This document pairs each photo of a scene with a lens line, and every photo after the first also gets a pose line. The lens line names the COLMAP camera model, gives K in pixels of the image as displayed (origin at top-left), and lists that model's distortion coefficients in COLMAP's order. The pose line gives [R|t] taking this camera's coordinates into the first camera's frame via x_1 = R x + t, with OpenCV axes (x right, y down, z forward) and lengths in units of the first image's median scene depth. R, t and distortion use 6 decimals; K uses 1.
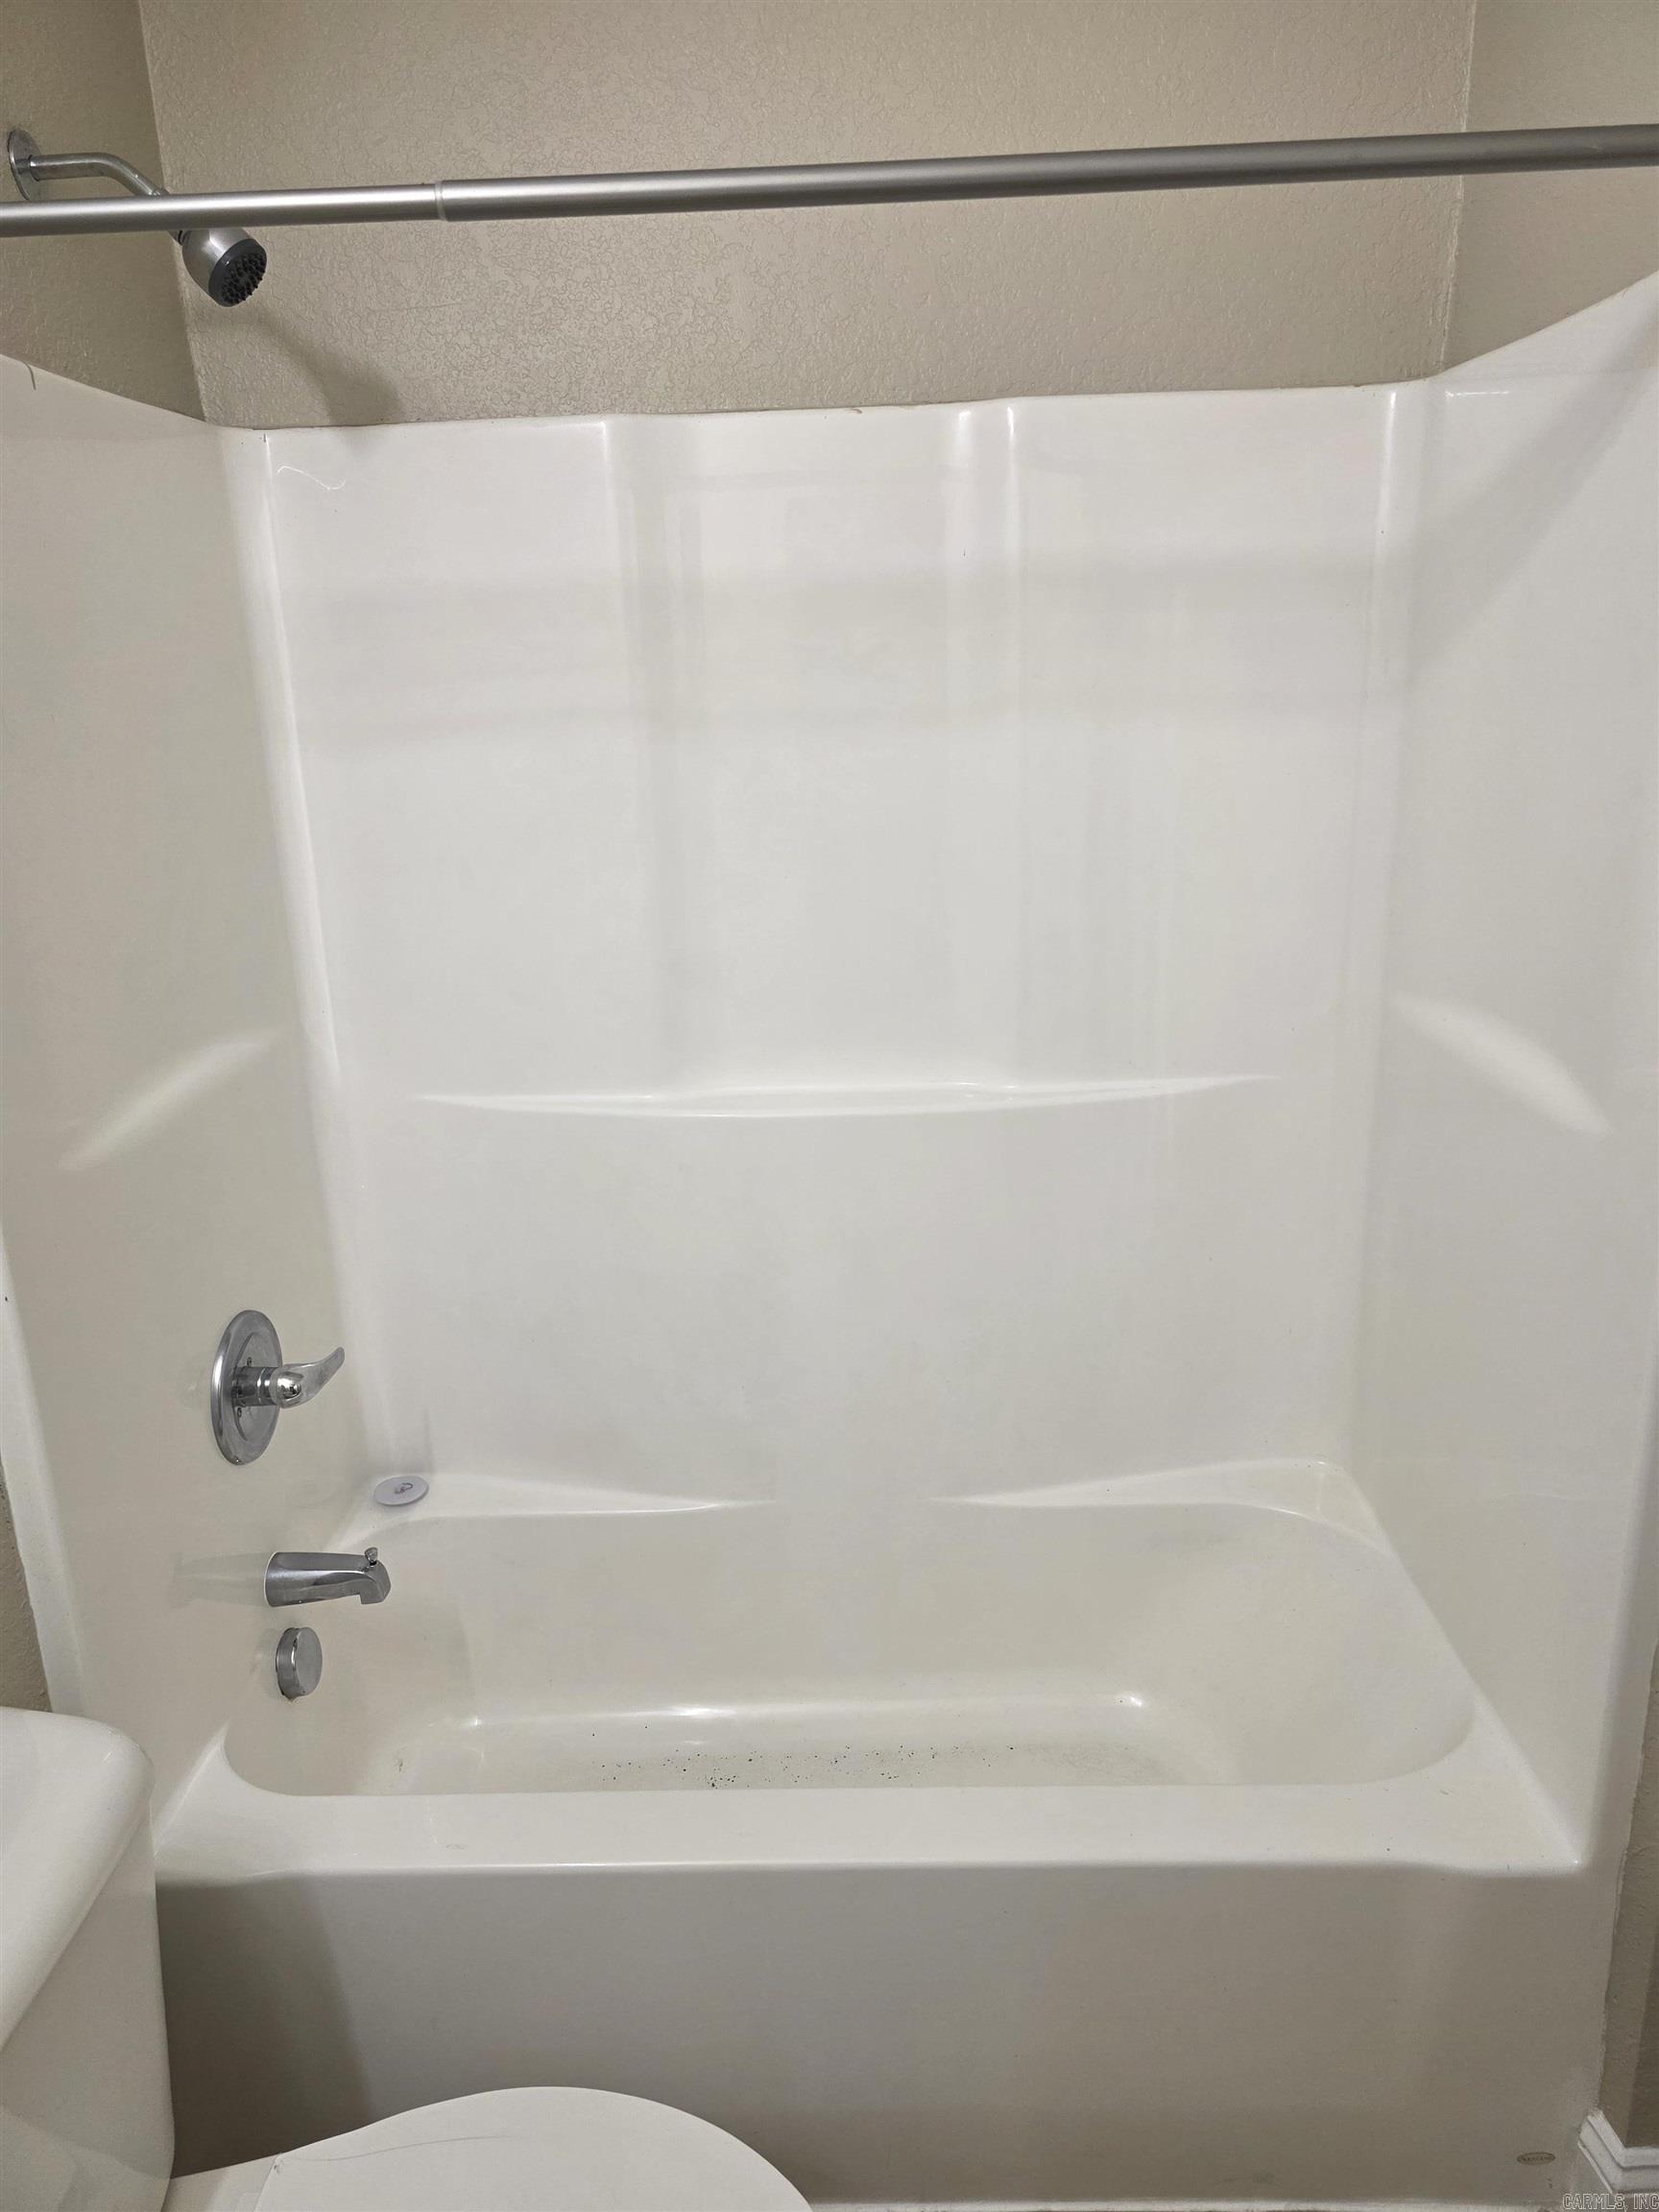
lens RADIAL K [[1480.8, 0, 814.4], [0, 1480.8, 1087.9], [0, 0, 1]] dist [0.065569, -0.062467]
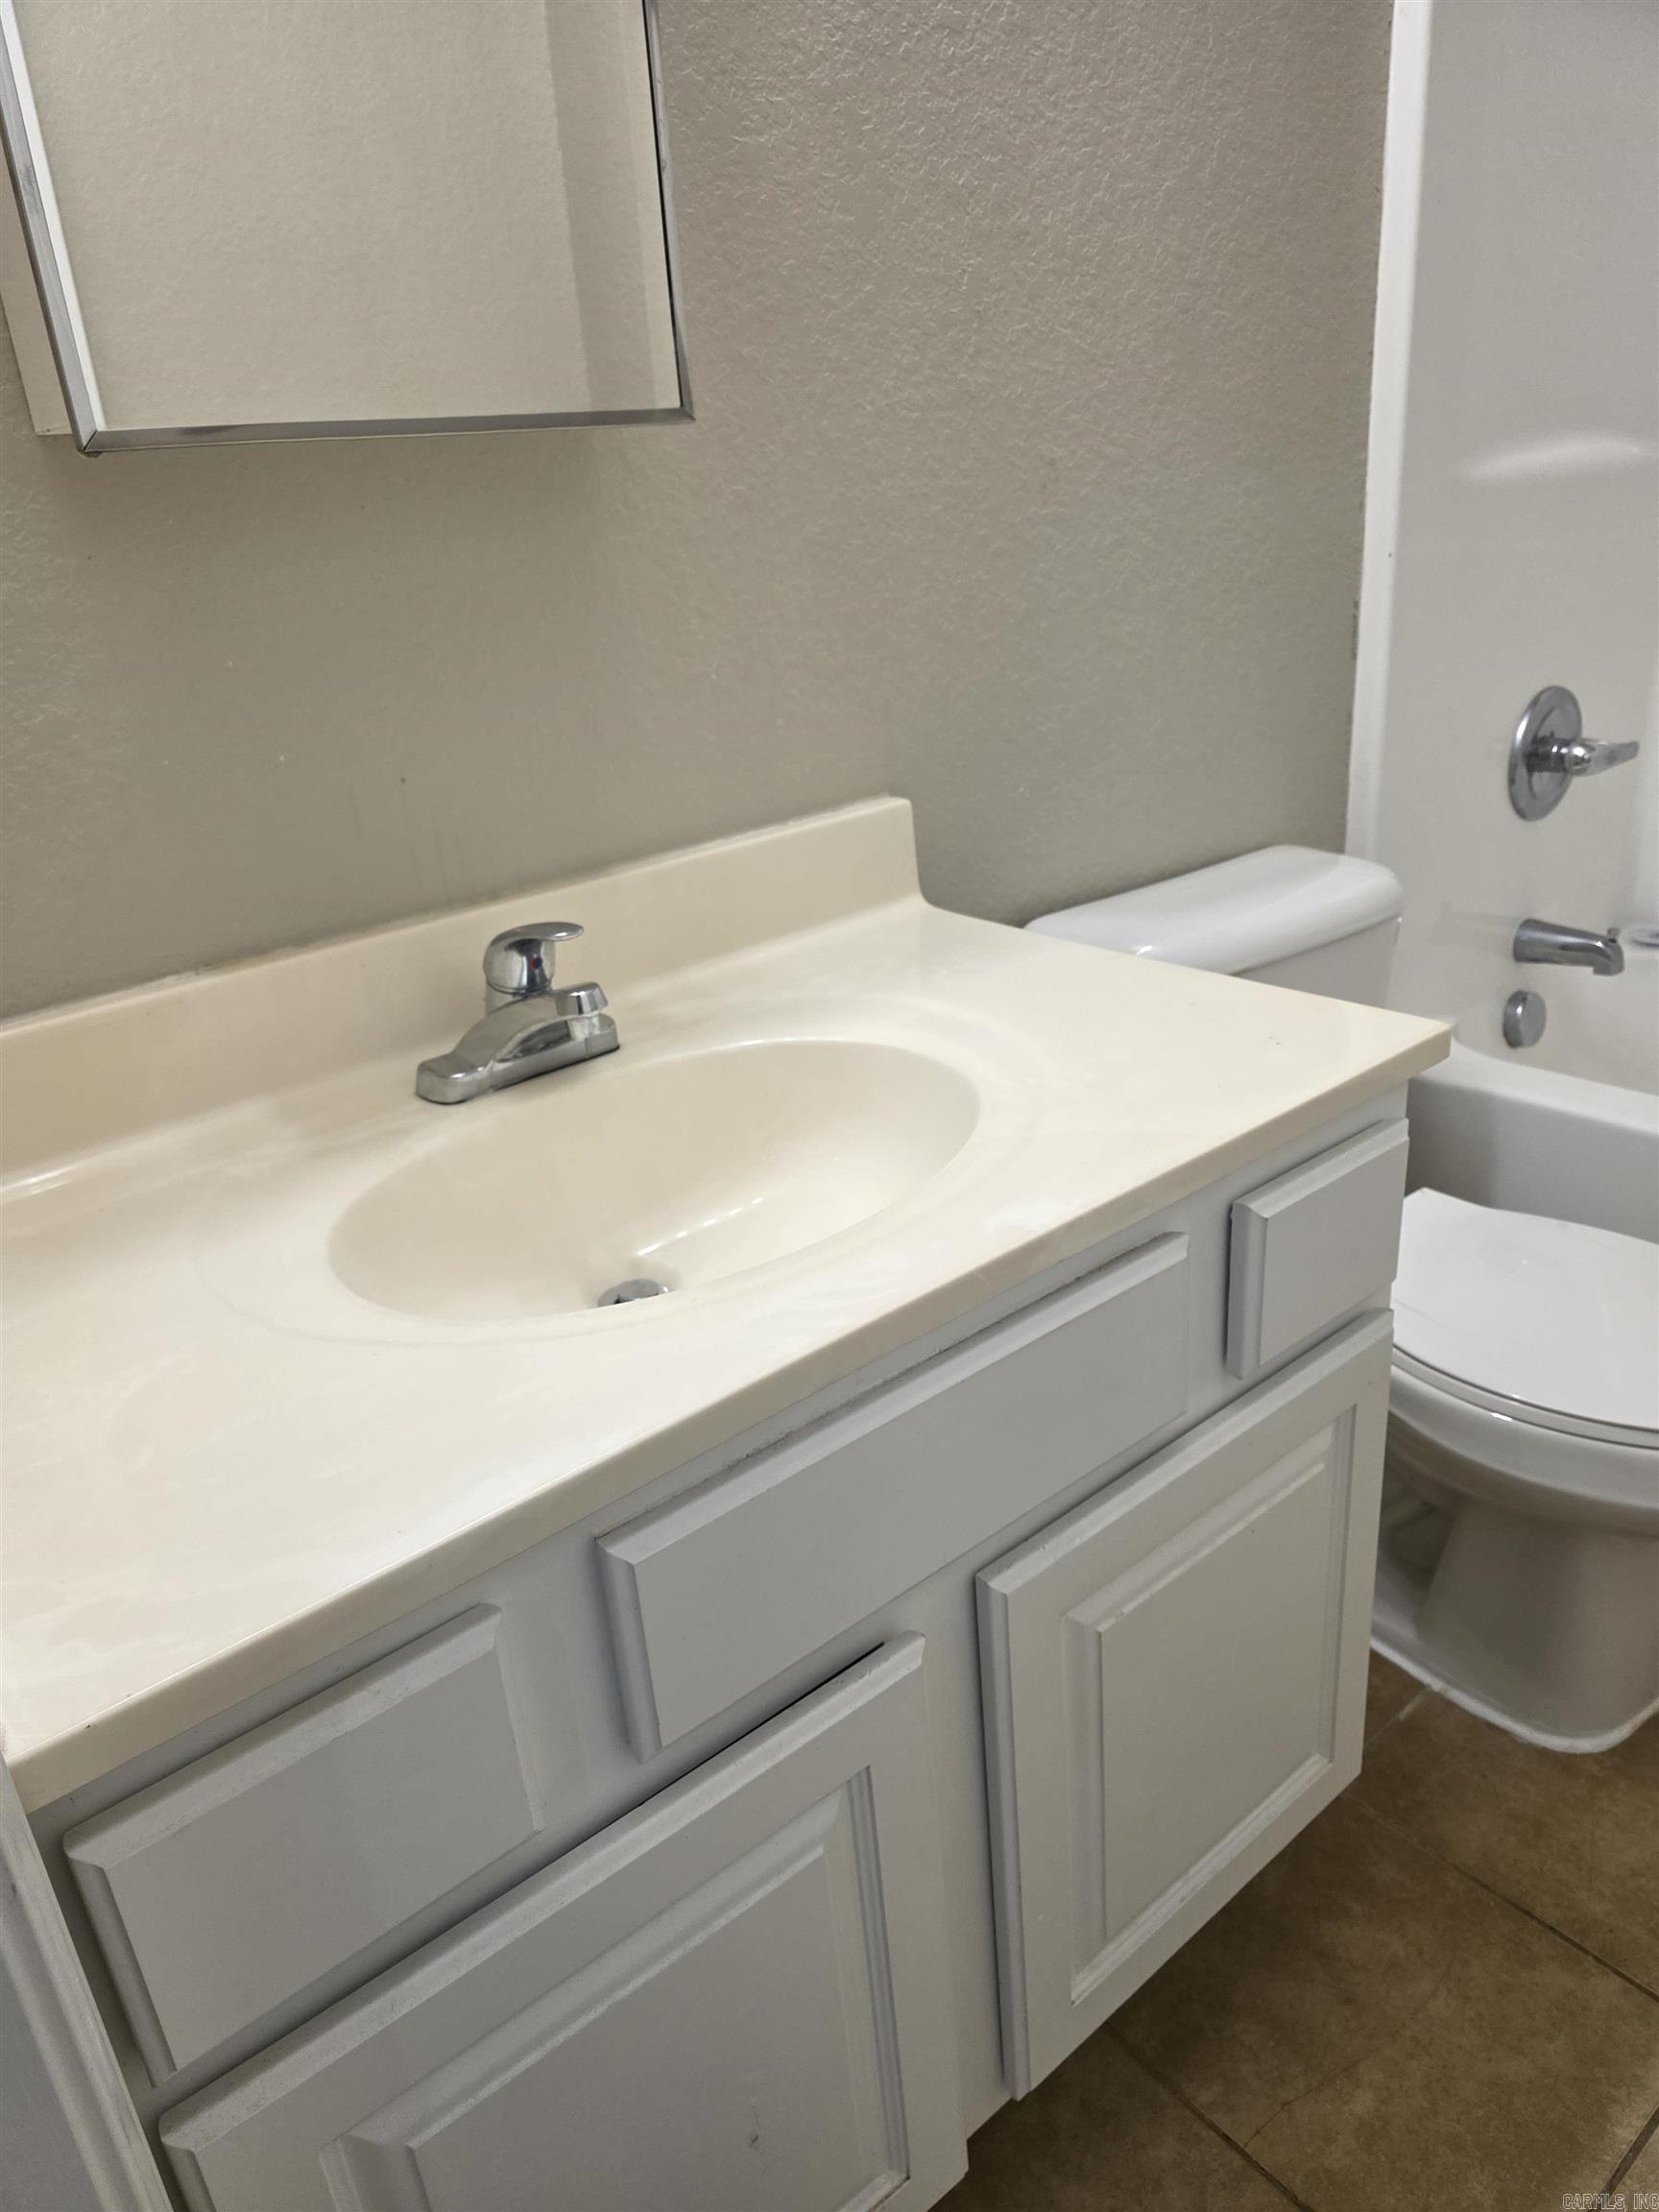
lens RADIAL K [[1480.8, 0, 811.4], [0, 1480.8, 1101.4], [0, 0, 1]] dist [0.065569, -0.062467]
pose [[0.650605, 0.277647, -0.706842, 0.145677], [-0.159518, 0.959969, 0.230248, 0.280863], [0.742474, -0.037046, 0.668850, -0.204035]]
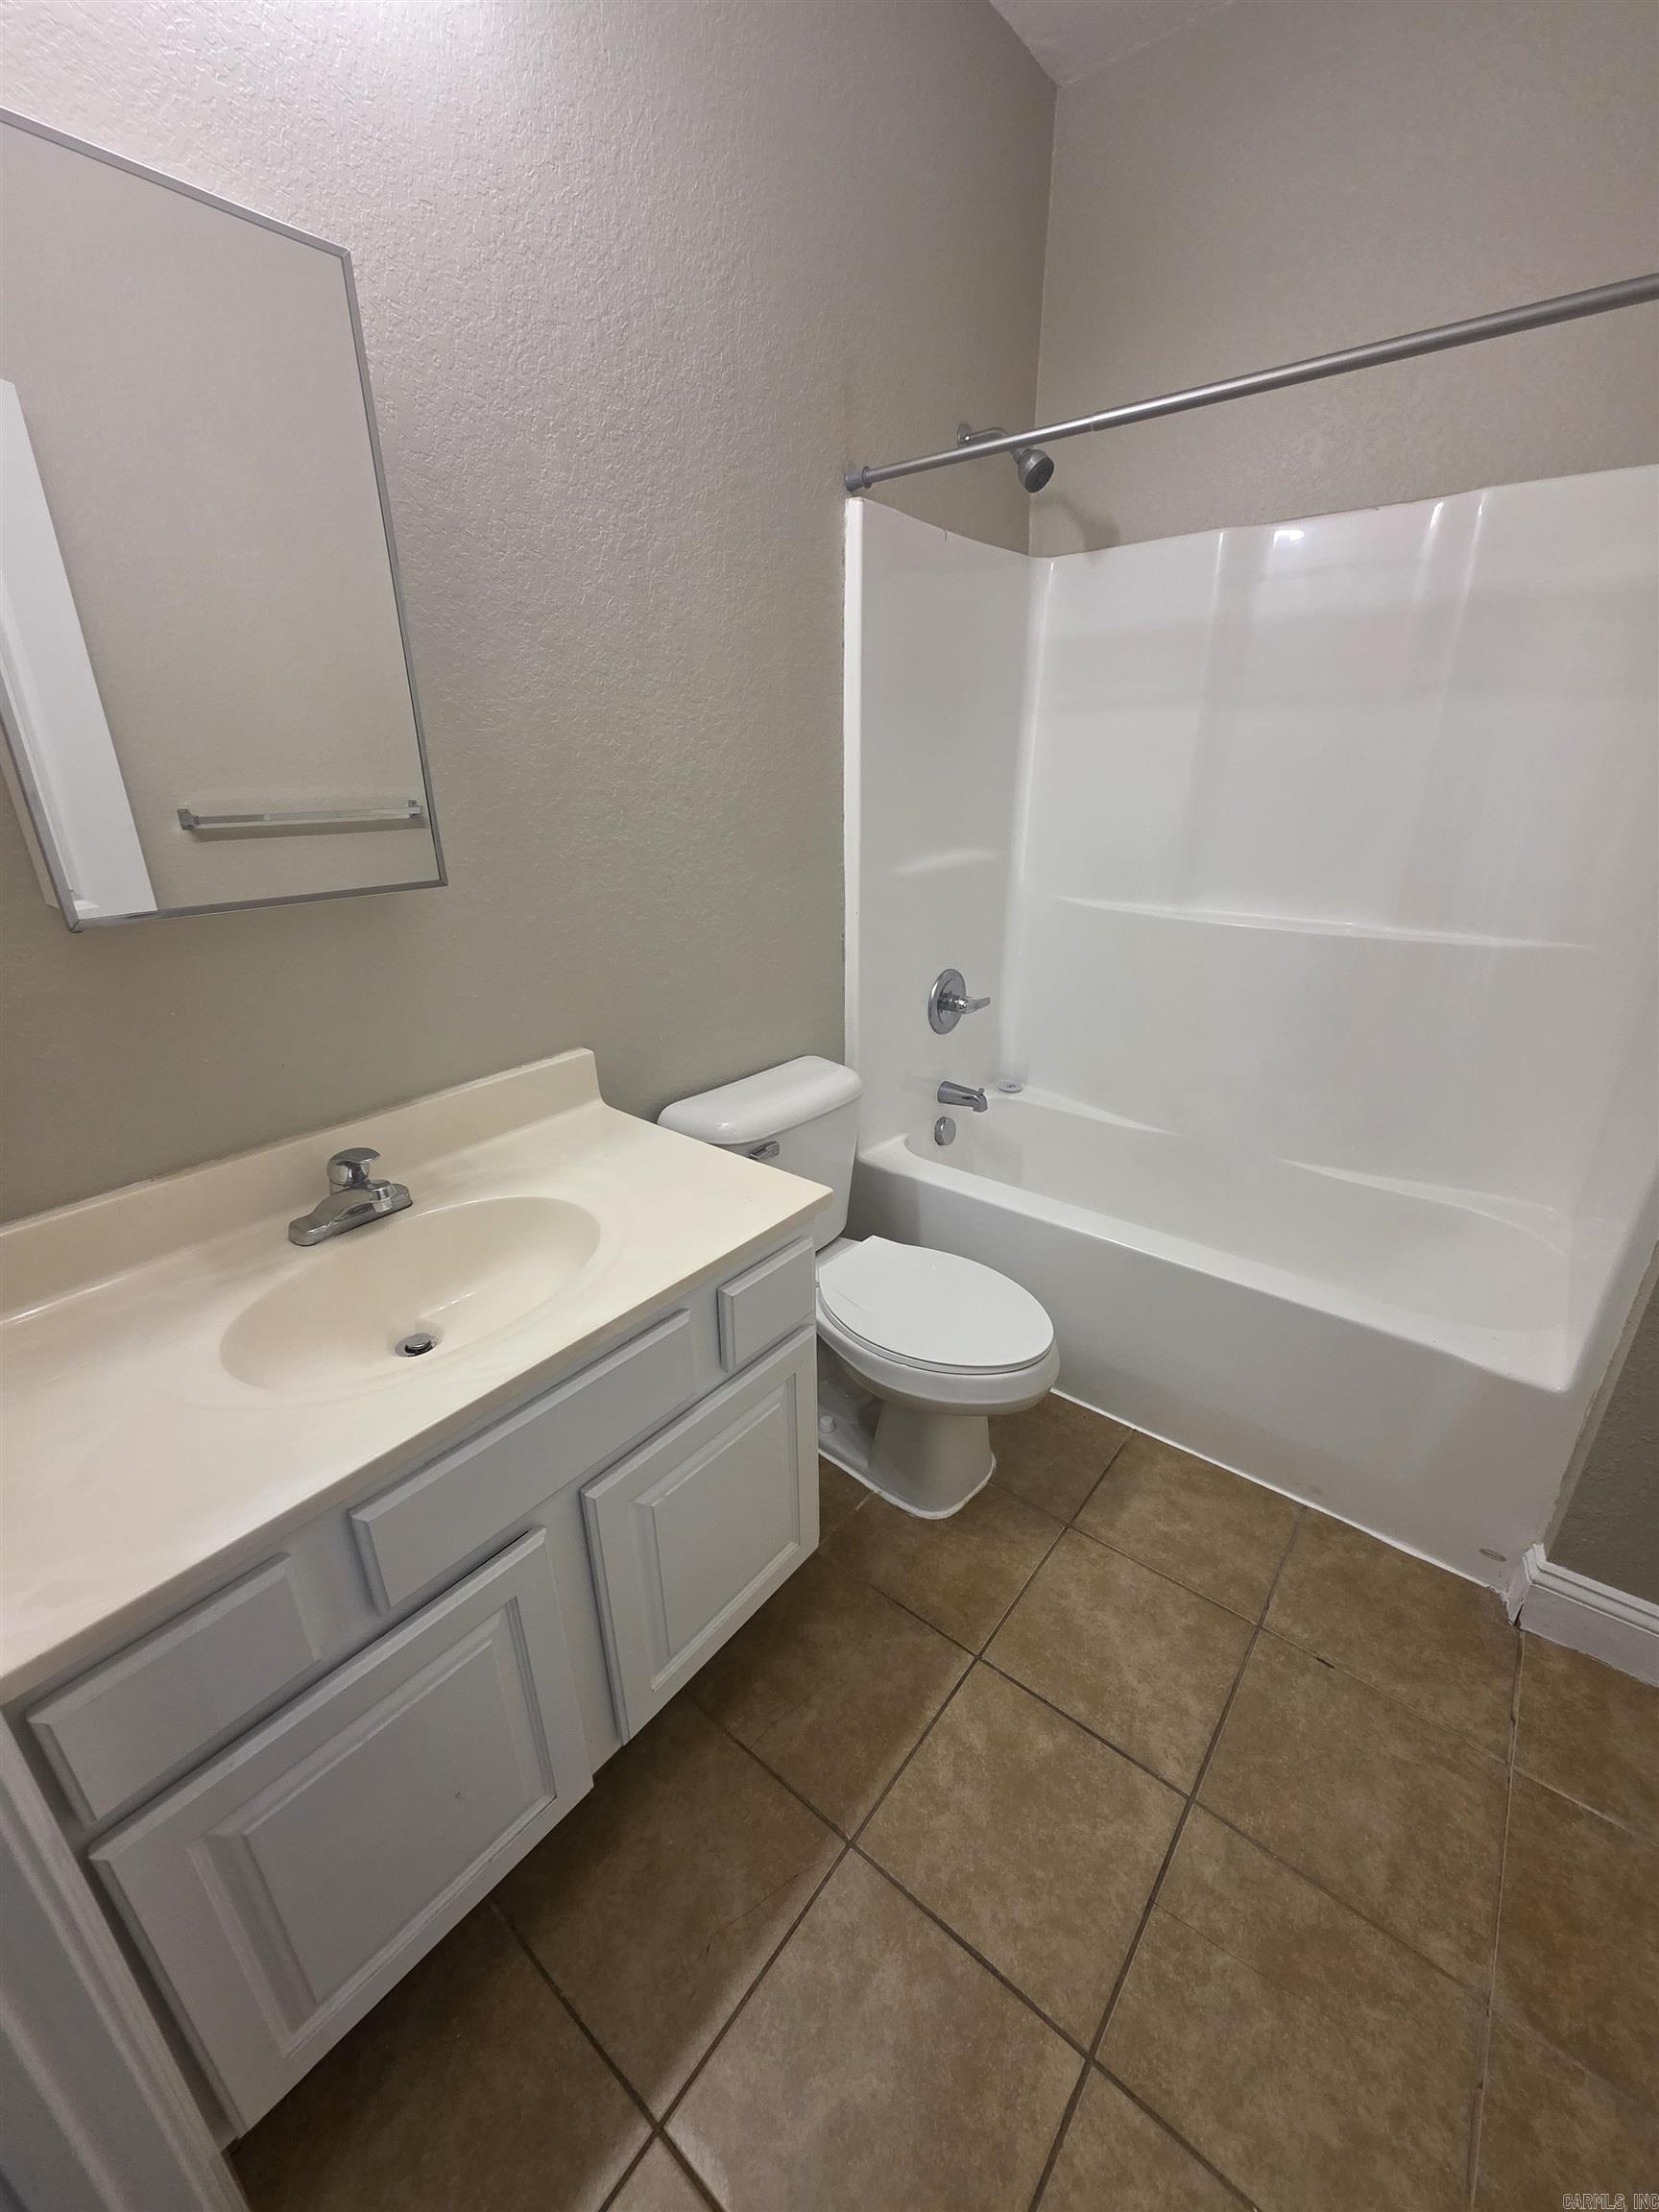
lens RADIAL K [[876.0, 0, 817.1], [0, 876.0, 1100.7], [0, 0, 1]] dist [0.003886, -0.000259]
pose [[0.787589, 0.250277, -0.563085, 0.260263], [-0.189696, 0.967900, 0.164879, 0.162648], [0.586275, -0.023042, 0.809784, -0.212168]]
